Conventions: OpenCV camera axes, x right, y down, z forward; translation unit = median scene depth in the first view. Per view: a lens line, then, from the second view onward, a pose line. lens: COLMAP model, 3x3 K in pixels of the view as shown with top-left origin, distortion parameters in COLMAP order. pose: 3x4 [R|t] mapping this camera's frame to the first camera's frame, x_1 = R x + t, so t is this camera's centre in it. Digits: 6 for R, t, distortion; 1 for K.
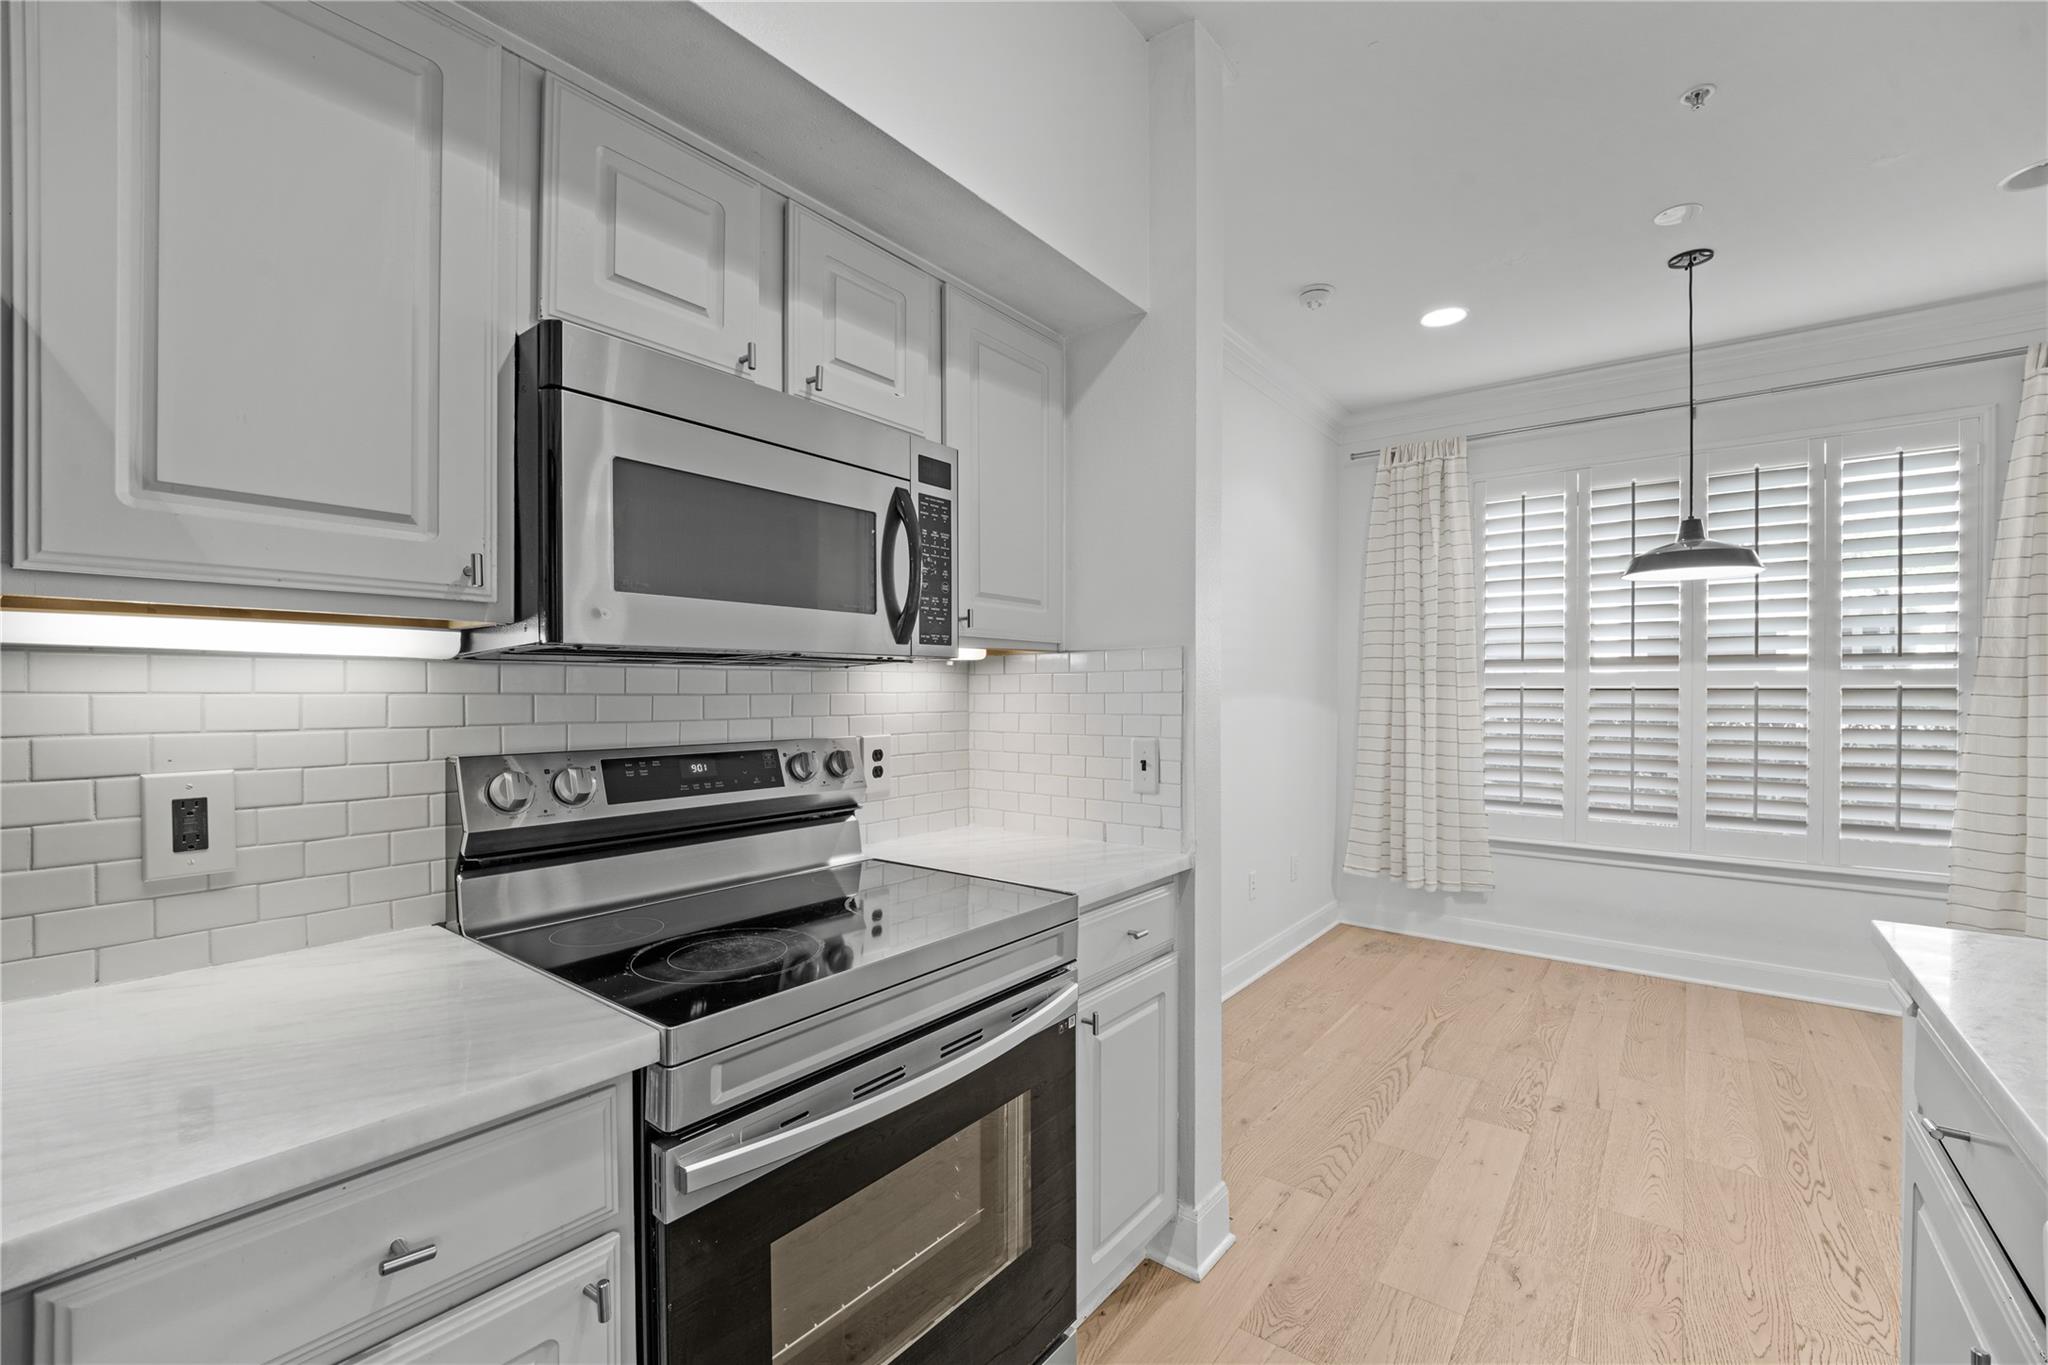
lens RADIAL K [[840.2, 0, 1022.4], [0, 840.2, 698.5], [0, 0, 1]] dist [-0.022856, -0.000245]
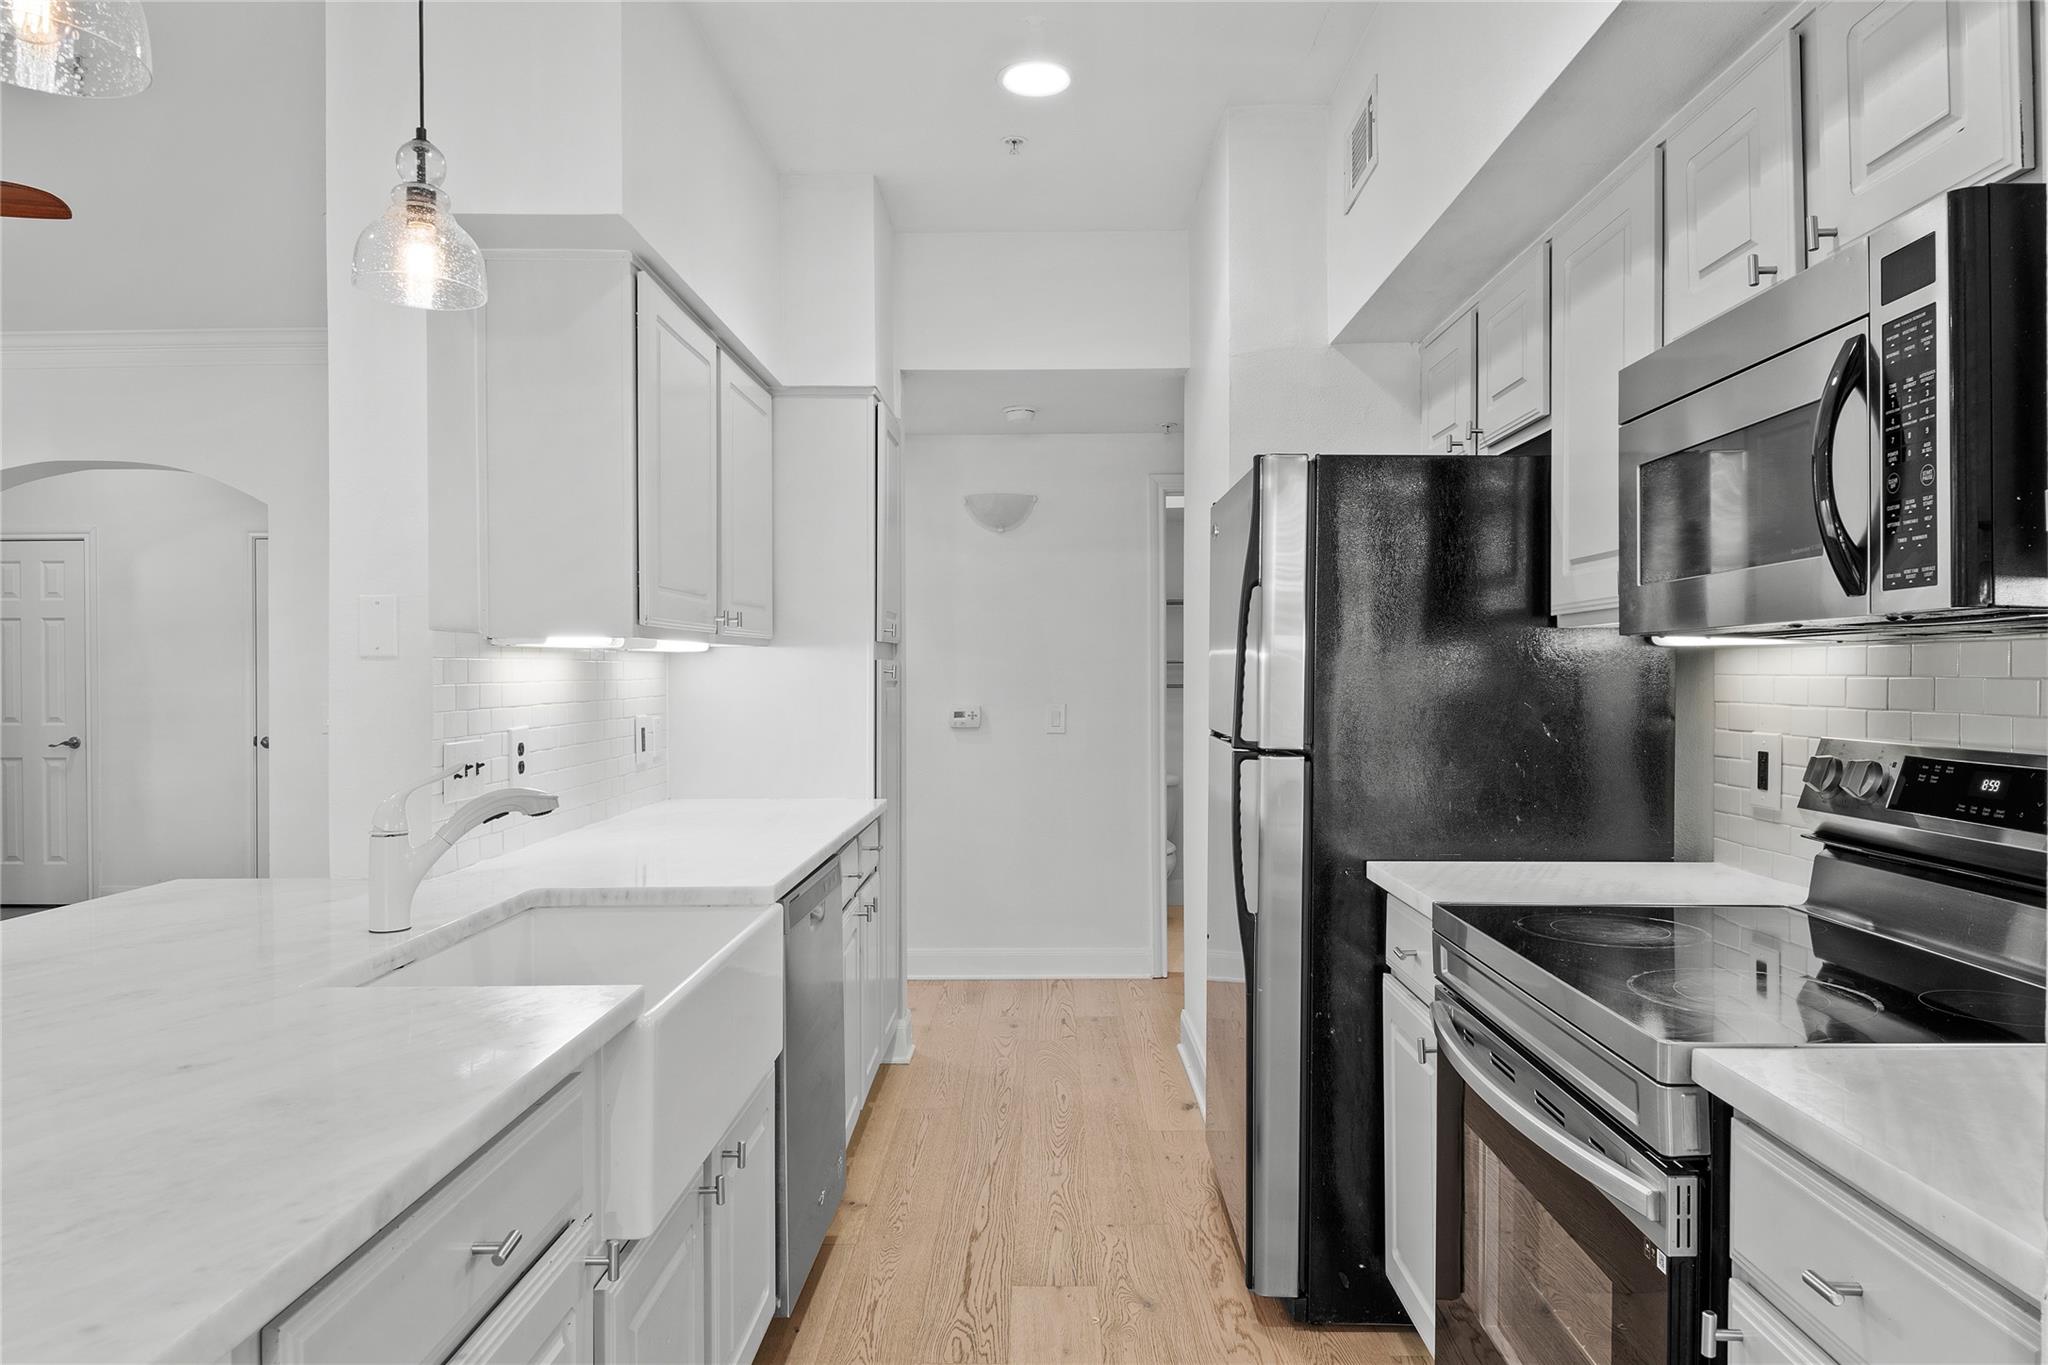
lens RADIAL K [[1293.8, 0, 1028.6], [0, 1293.8, 679.2], [0, 0, 1]] dist [0.001810, 0.000212]
pose [[-0.798012, 0.004406, -0.602626, 0.332110], [-0.002243, 0.999945, 0.010281, -0.004928], [0.602638, 0.009556, -0.797958, 0.517231]]
